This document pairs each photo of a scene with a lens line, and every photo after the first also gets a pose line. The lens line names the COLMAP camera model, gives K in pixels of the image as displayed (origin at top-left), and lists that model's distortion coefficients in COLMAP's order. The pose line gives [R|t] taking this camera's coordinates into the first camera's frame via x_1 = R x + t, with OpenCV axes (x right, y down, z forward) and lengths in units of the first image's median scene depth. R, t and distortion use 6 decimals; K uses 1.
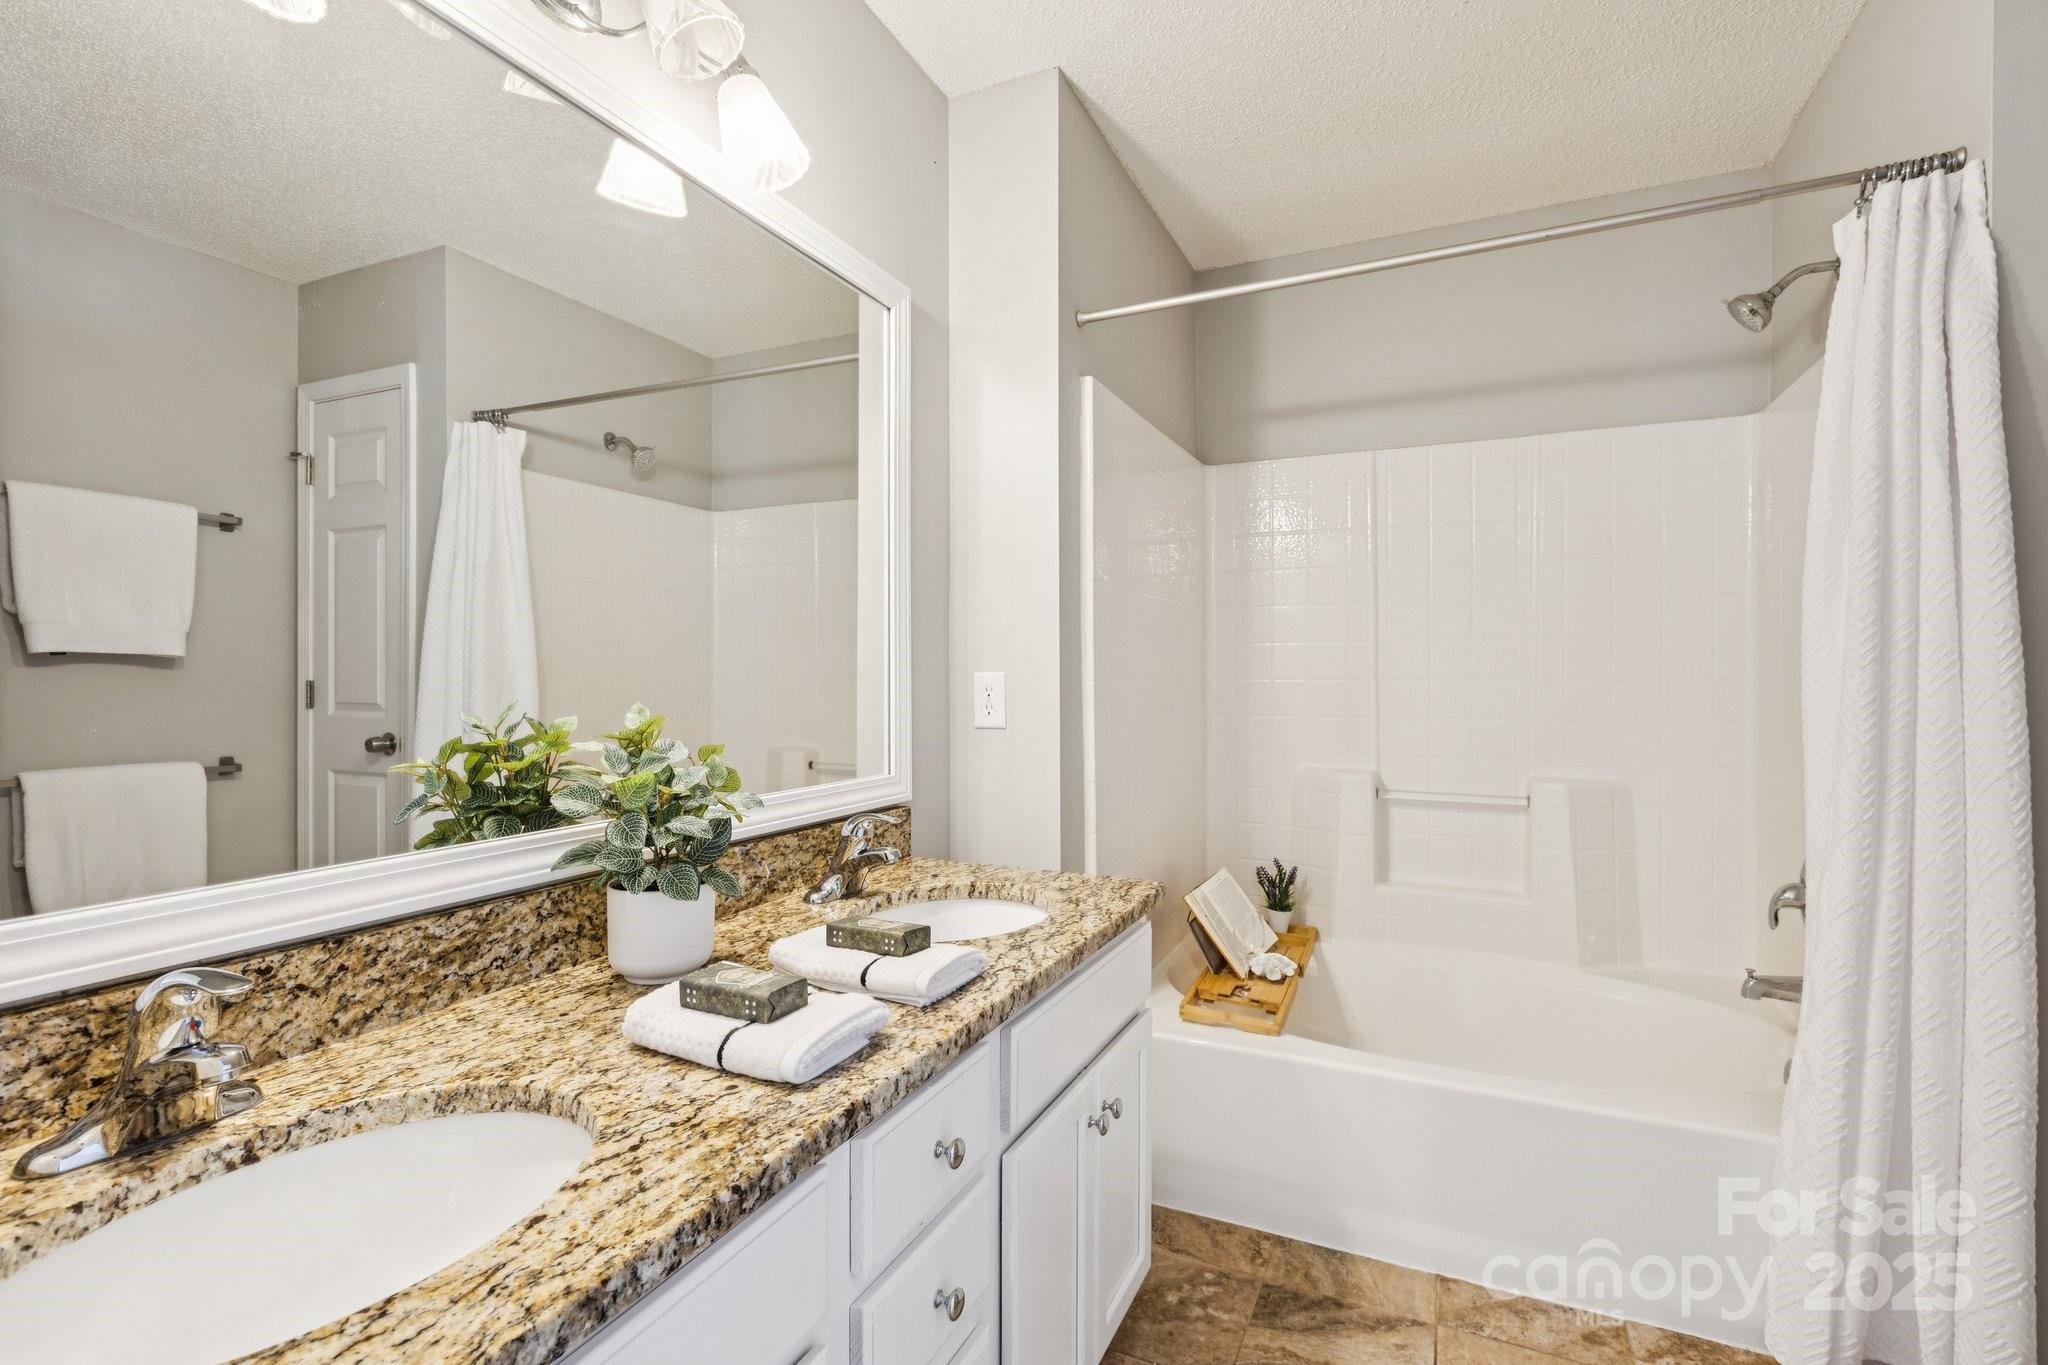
lens RADIAL K [[920.3, 0, 1025.1], [0, 920.3, 679.6], [0, 0, 1]] dist [0.001099, -0.000275]
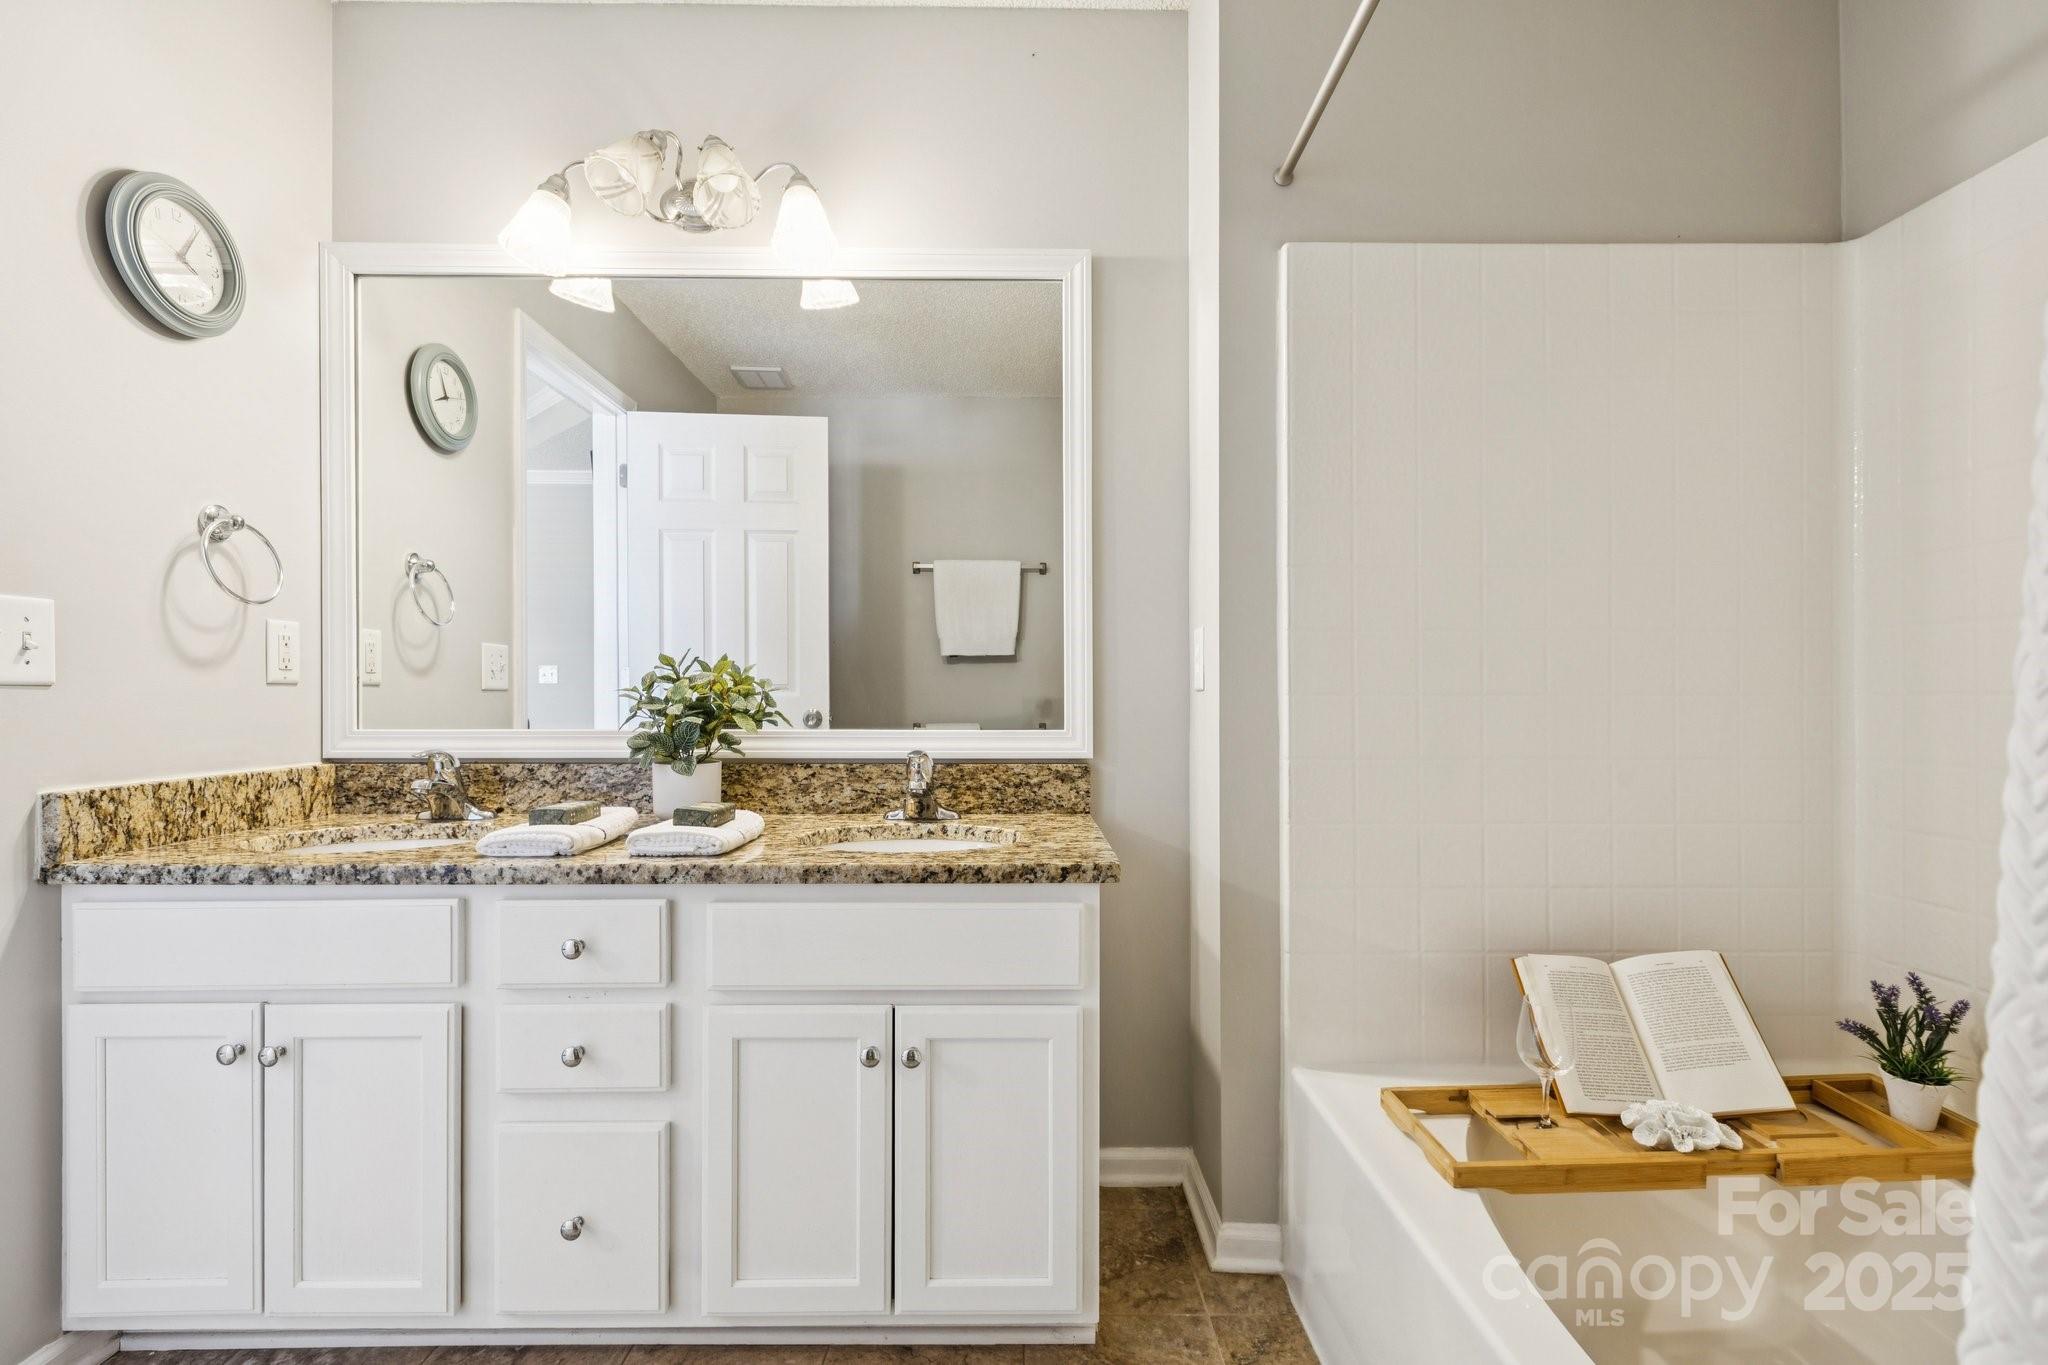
lens RADIAL K [[893.5, 0, 1029.2], [0, 893.5, 700.4], [0, 0, 1]] dist [-0.000126, -0.000043]
pose [[0.443469, 0.005063, -0.896276, 1.446133], [-0.002275, 0.999987, 0.004524, 0.126447], [0.896287, 0.000033, 0.443475, 1.015513]]
